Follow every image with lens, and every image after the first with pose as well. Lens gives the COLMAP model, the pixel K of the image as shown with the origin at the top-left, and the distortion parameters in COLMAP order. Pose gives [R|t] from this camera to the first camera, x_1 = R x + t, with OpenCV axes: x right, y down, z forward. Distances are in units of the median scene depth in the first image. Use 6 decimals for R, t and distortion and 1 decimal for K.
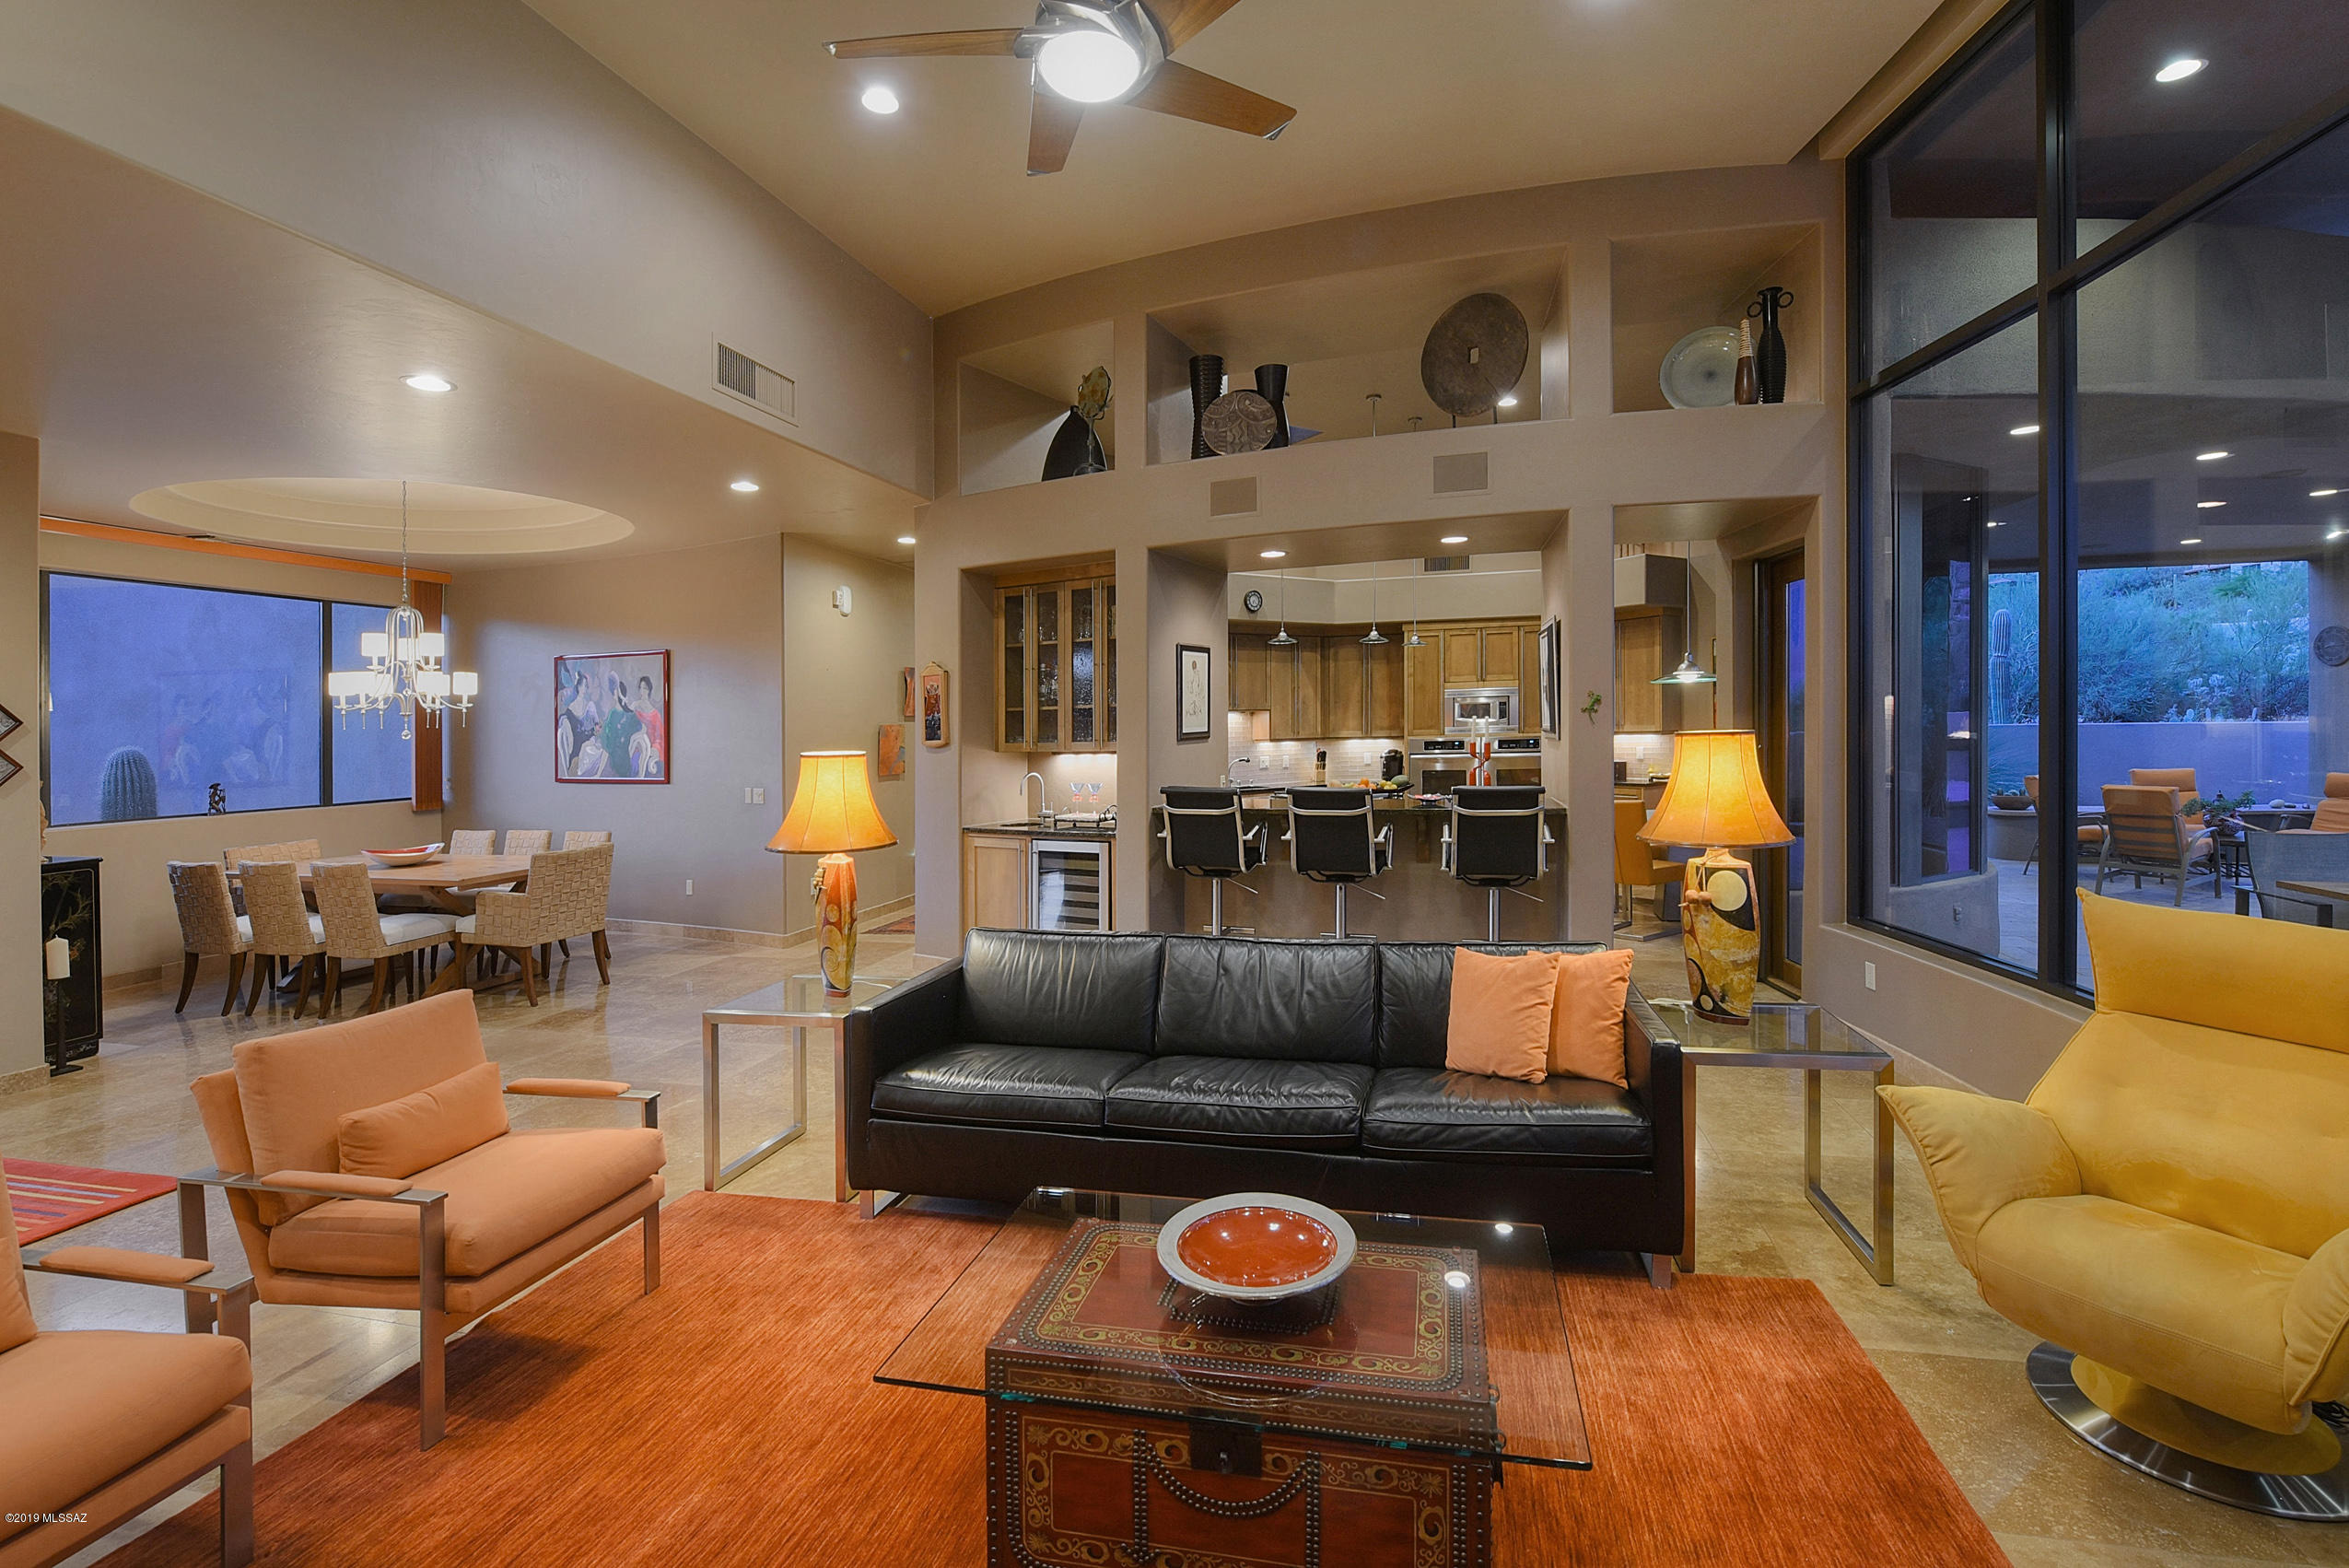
lens RADIAL K [[985.8, 0, 1226.9], [0, 985.8, 721.5], [0, 0, 1]] dist [-0.012346, -0.002535]
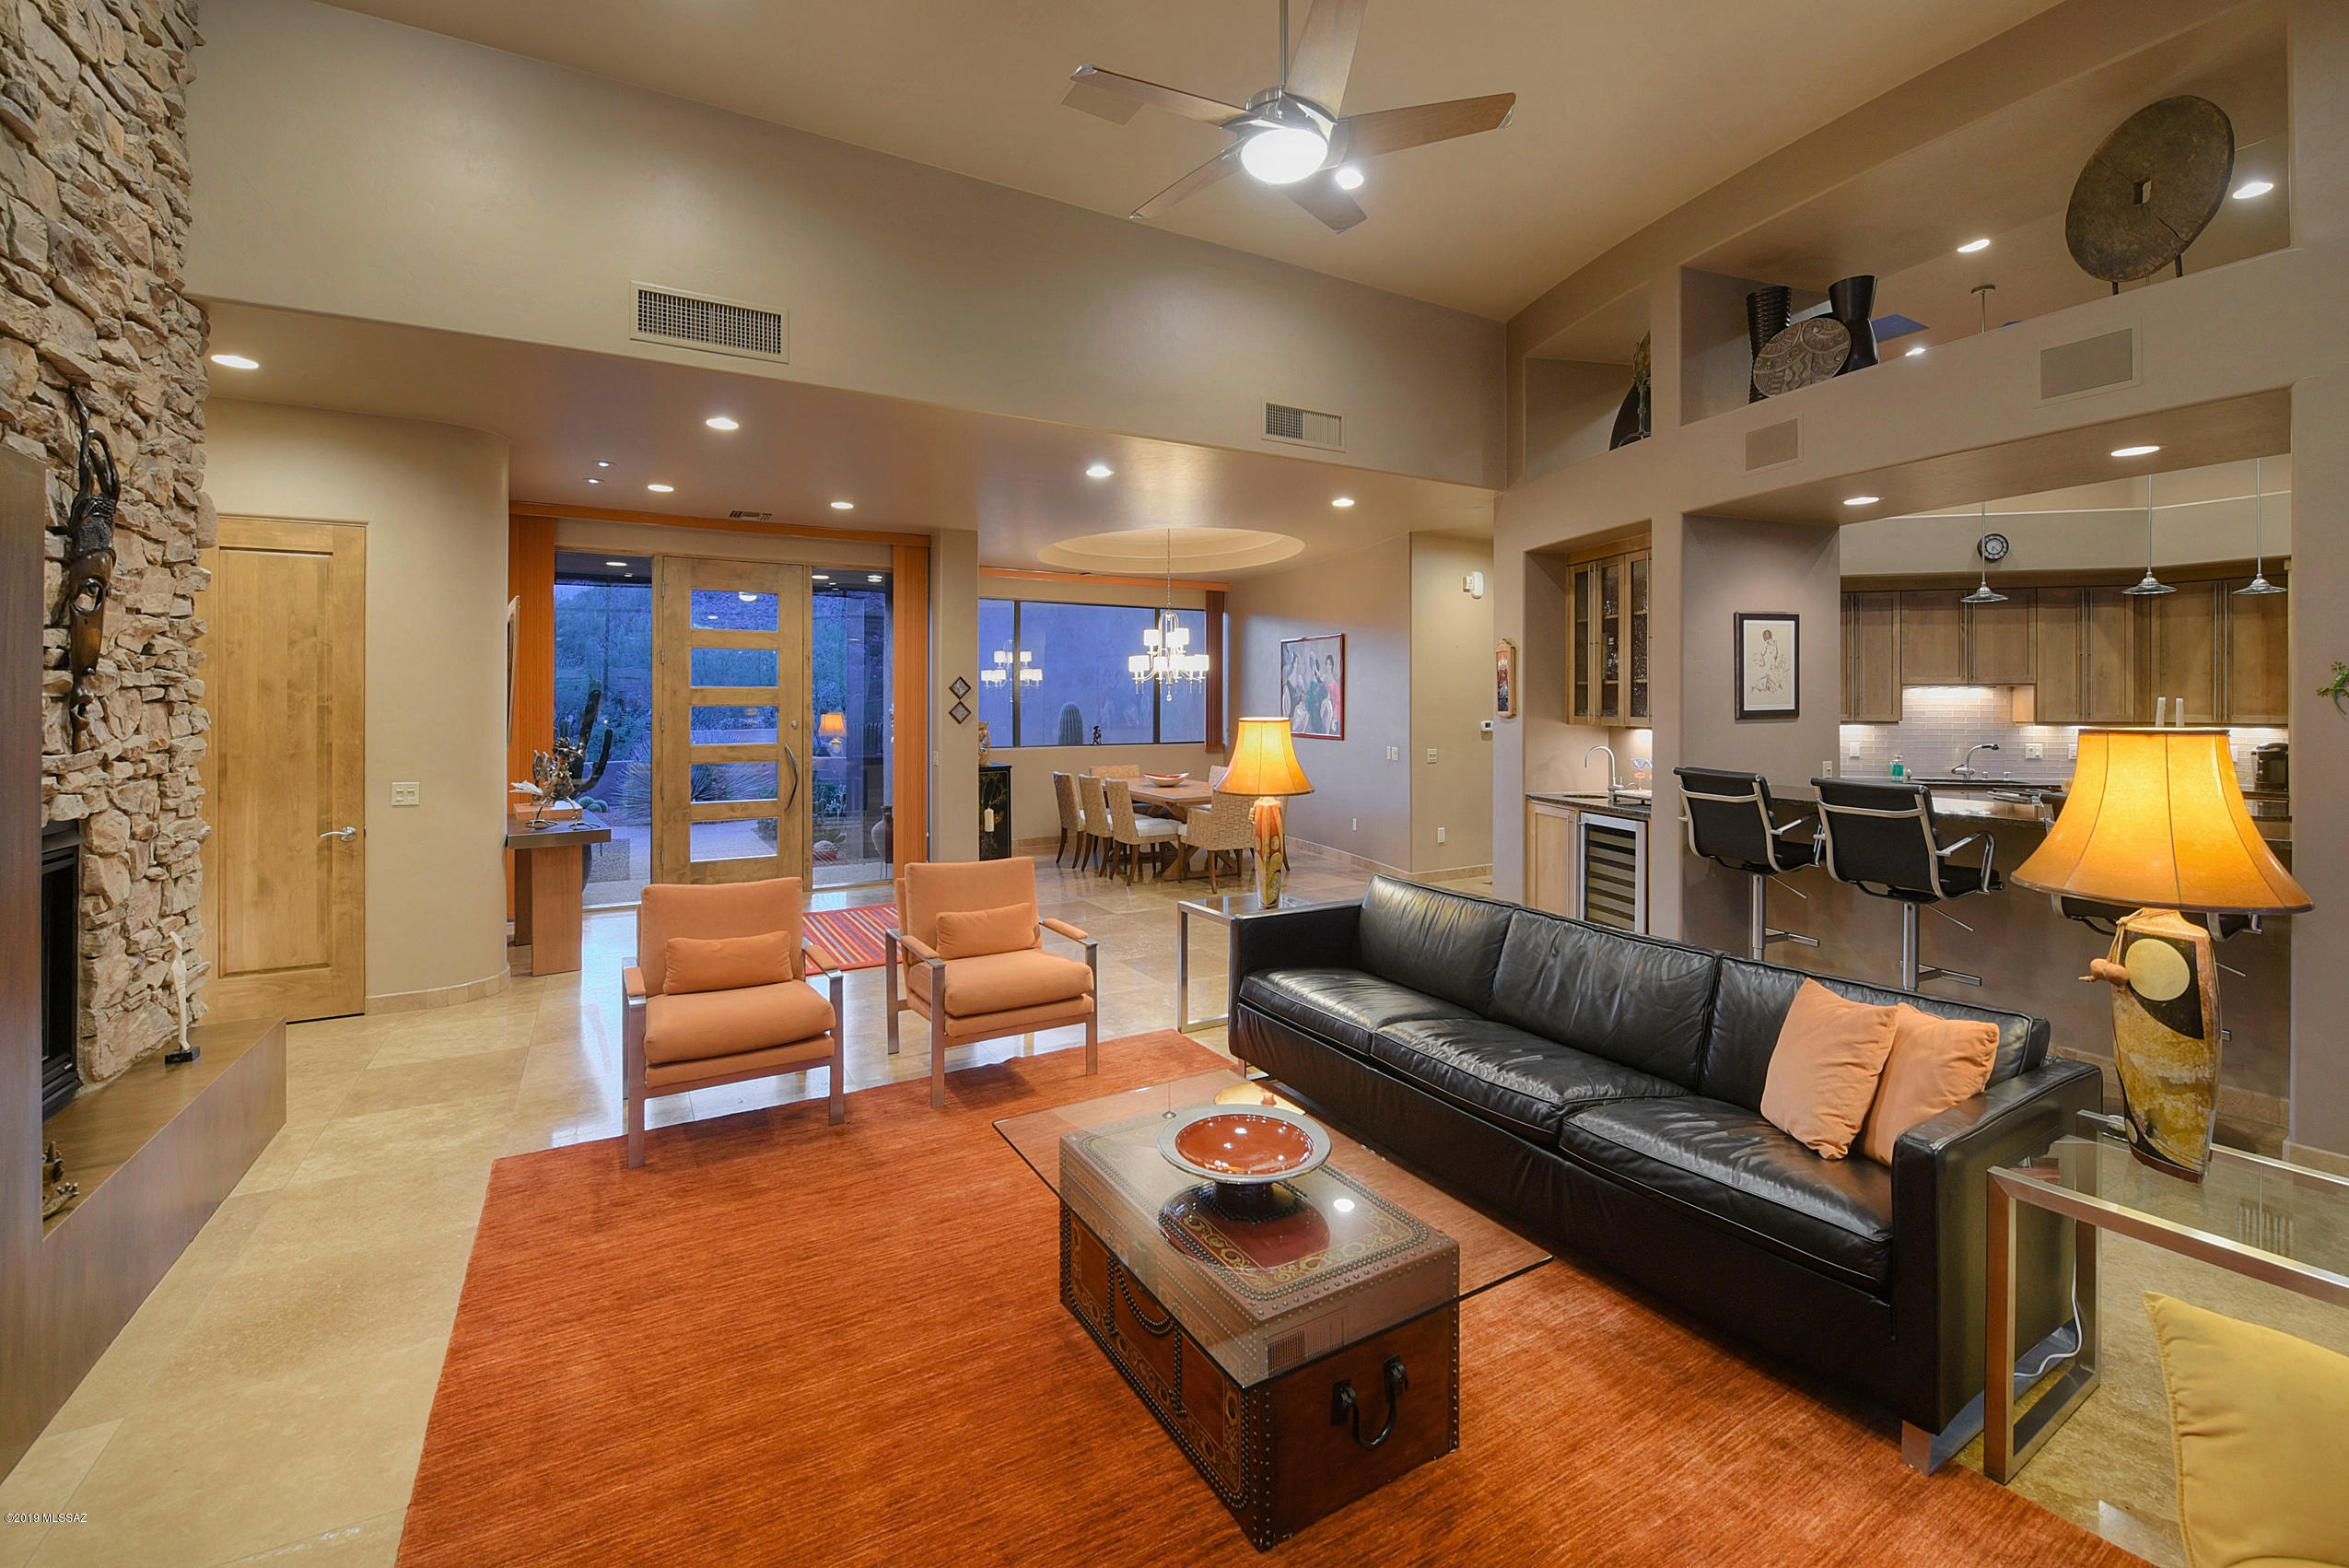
lens RADIAL K [[985.8, 0, 1289.0], [0, 985.8, 683.9], [0, 0, 1]] dist [-0.012346, -0.002535]
pose [[0.708355, 0.007918, -0.705812, 0.320699], [-0.012129, 0.999926, -0.000955, -0.007584], [0.705752, 0.009237, 0.708398, 0.068355]]
